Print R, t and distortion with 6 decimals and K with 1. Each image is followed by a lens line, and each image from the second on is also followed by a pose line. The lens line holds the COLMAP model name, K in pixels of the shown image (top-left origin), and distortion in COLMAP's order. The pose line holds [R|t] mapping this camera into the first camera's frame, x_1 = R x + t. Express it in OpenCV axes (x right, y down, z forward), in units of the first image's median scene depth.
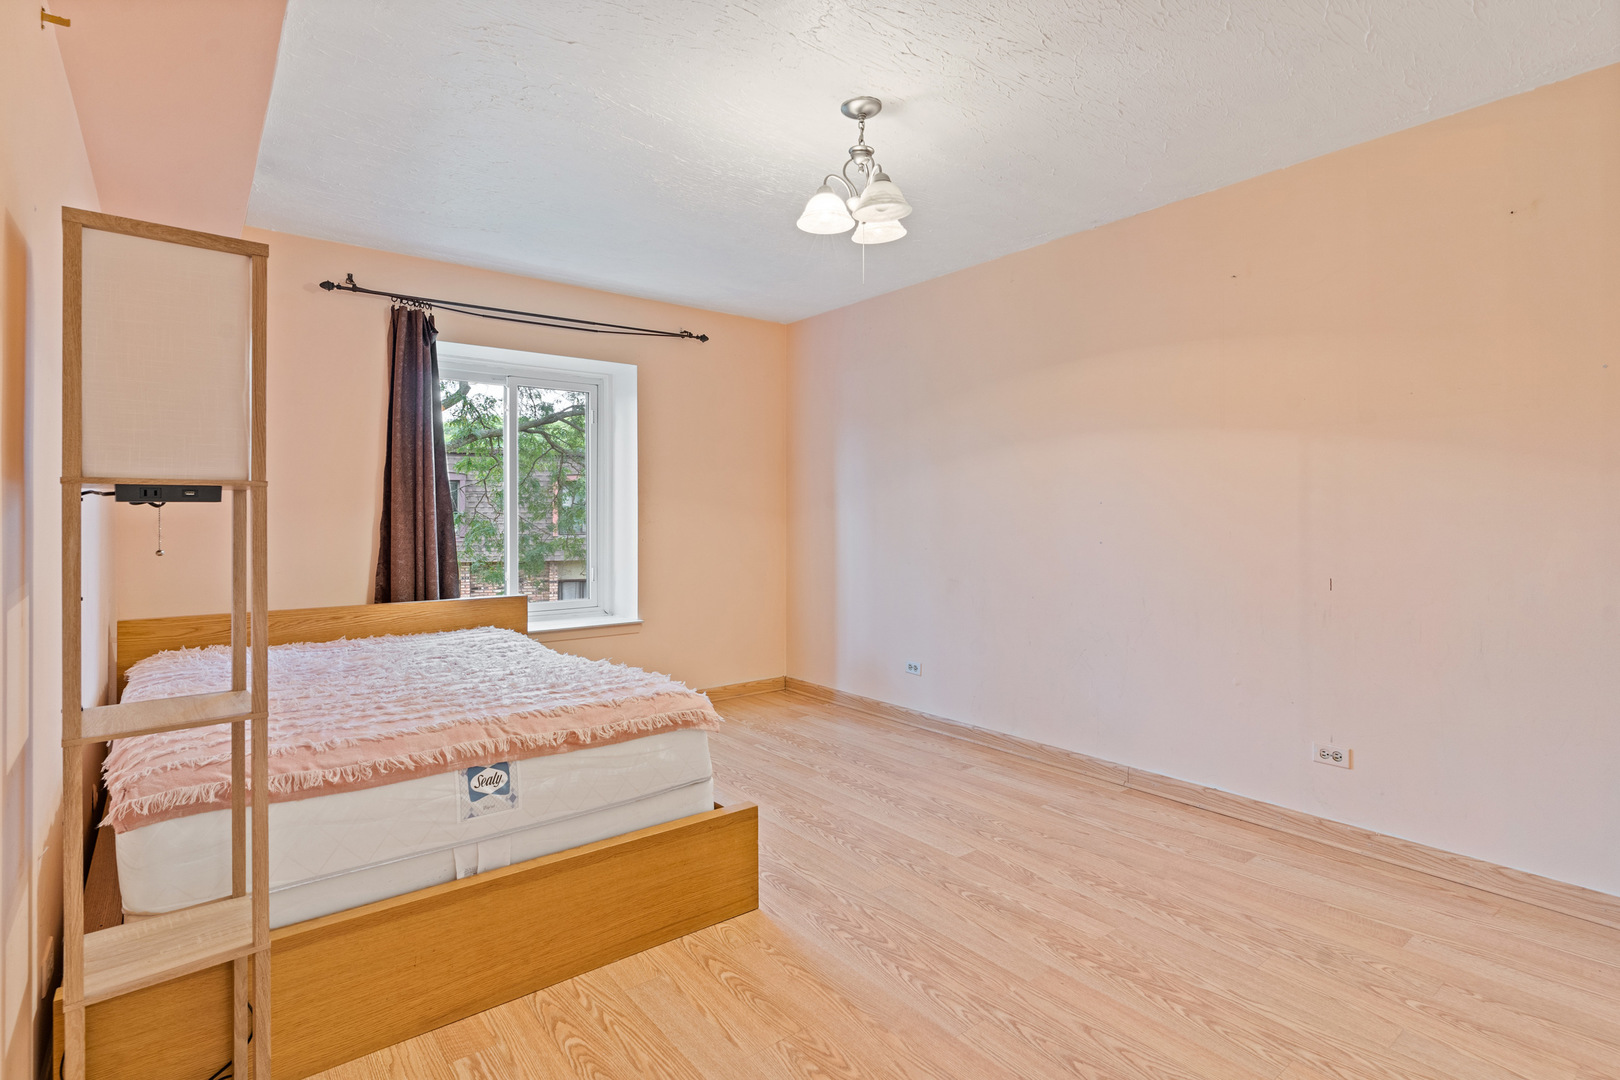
lens RADIAL K [[793.8, 0, 793.9], [0, 793.8, 527.5], [0, 0, 1]] dist [0.005670, -0.002278]
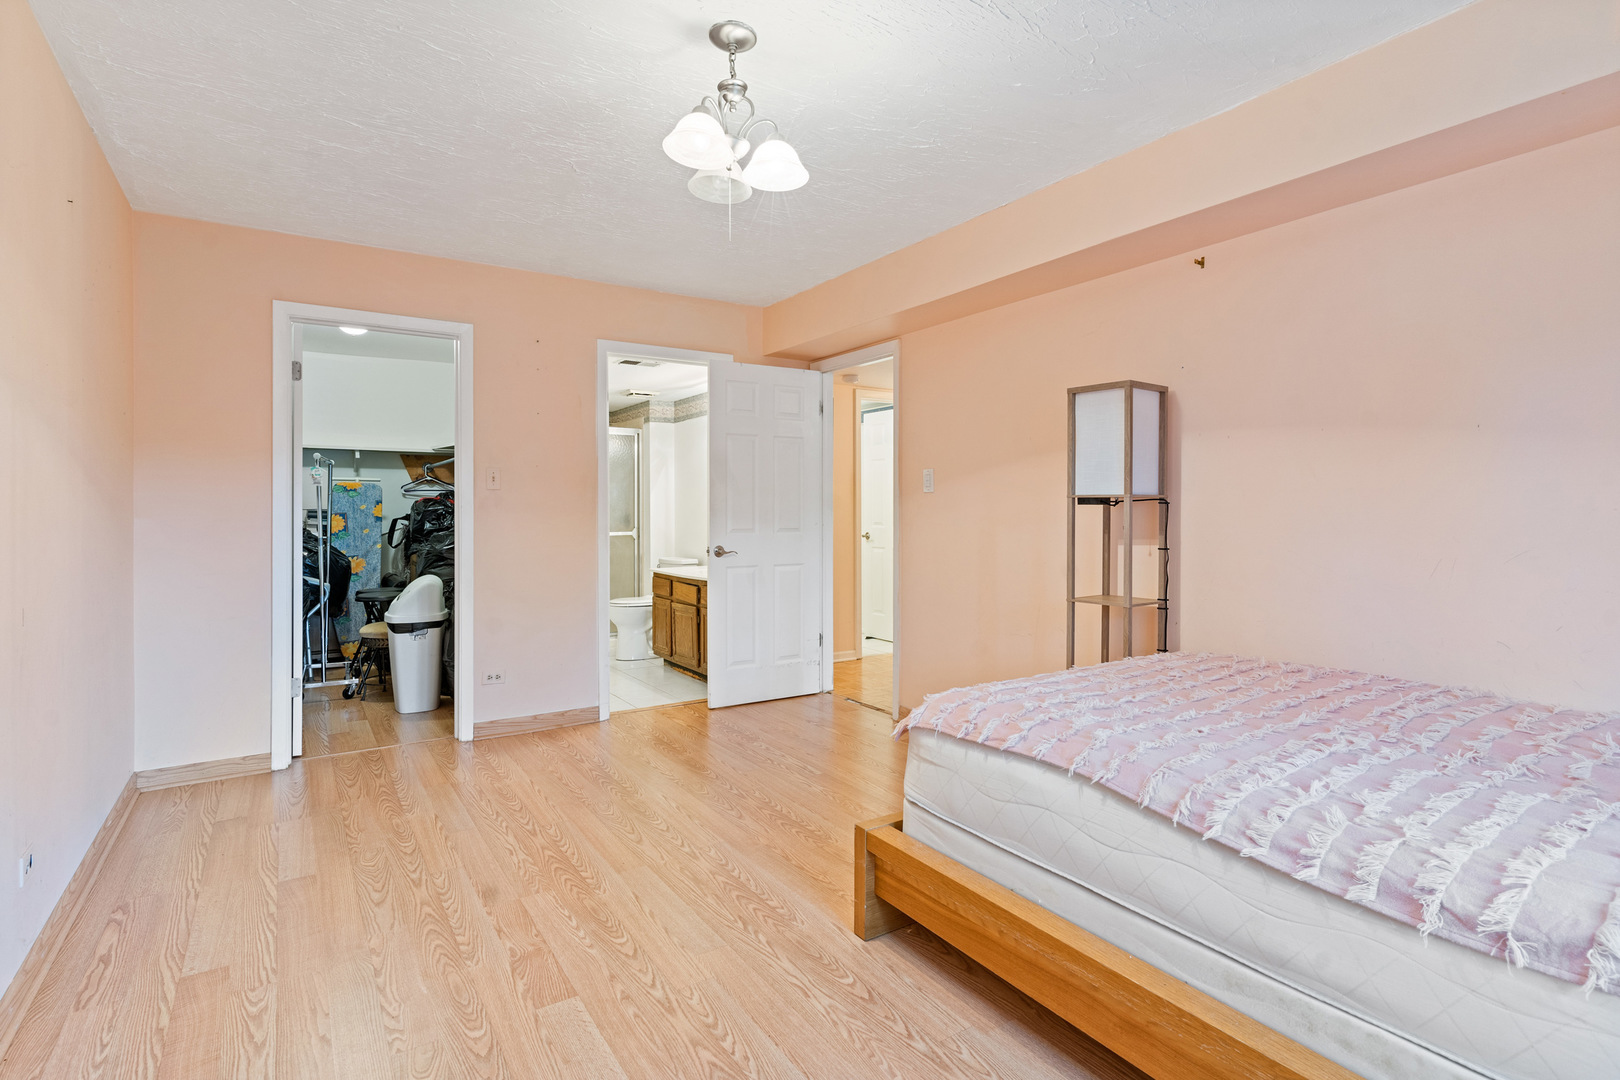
lens RADIAL K [[793.8, 0, 811.3], [0, 793.8, 516.2], [0, 0, 1]] dist [0.005670, -0.002278]
pose [[-0.997540, 0.003074, 0.070026, -0.059617], [0.004827, 0.999679, 0.024875, -0.034054], [-0.069927, 0.025152, -0.997235, 1.875773]]
